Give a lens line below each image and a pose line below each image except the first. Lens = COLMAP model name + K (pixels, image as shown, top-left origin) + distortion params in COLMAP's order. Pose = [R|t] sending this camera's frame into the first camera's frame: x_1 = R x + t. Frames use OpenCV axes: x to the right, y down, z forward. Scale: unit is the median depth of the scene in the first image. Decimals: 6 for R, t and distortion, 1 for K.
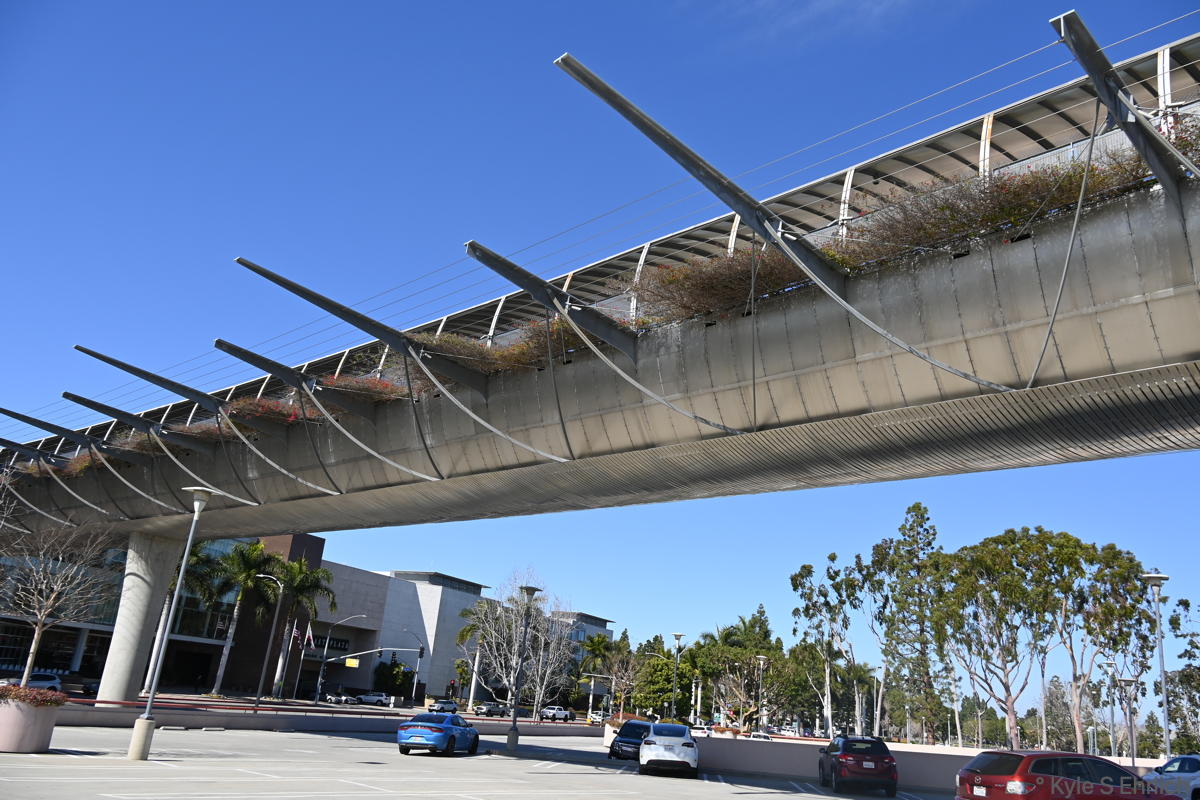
lens RADIAL K [[902.8, 0, 594.2], [0, 902.8, 397.4], [0, 0, 1]] dist [0.028255, -0.046590]
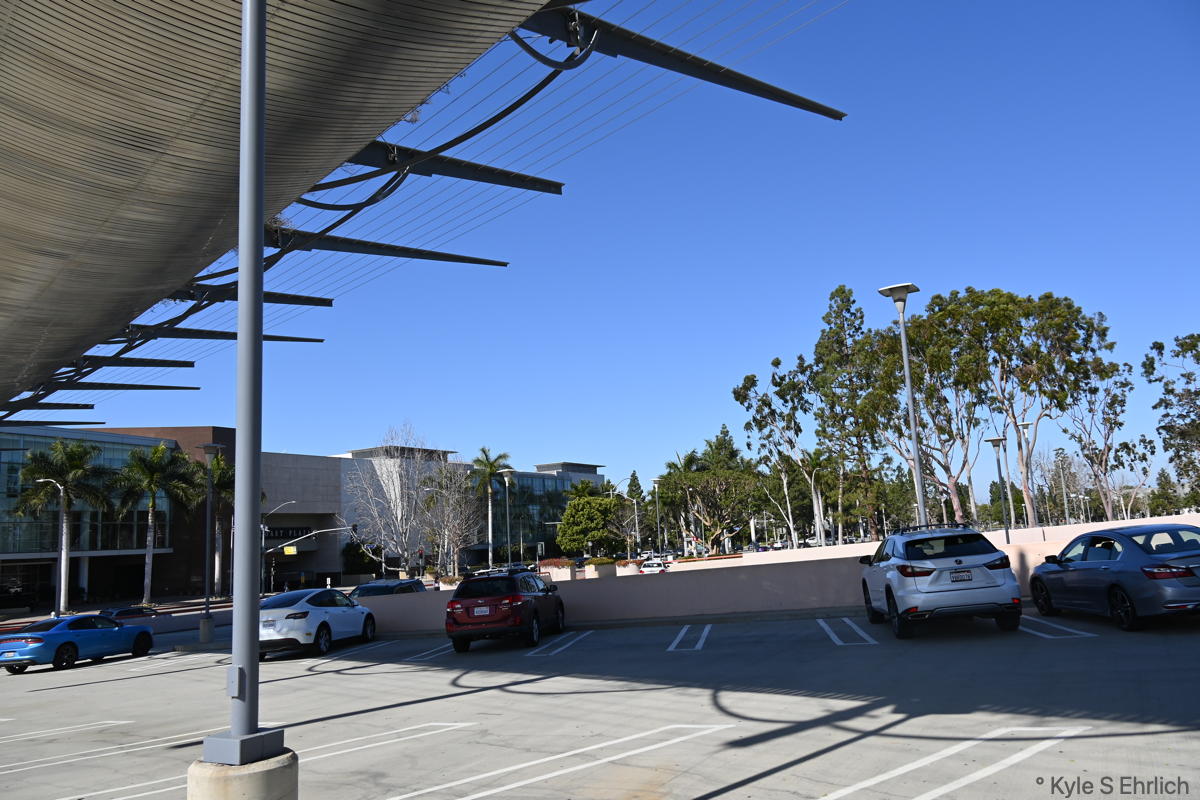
lens RADIAL K [[902.8, 0, 601.7], [0, 902.8, 409.9], [0, 0, 1]] dist [0.028255, -0.046590]
pose [[0.986906, -0.157552, -0.034567, 0.136415], [0.161165, 0.971917, 0.171472, 0.044827], [0.006580, -0.174798, 0.984582, 0.101583]]
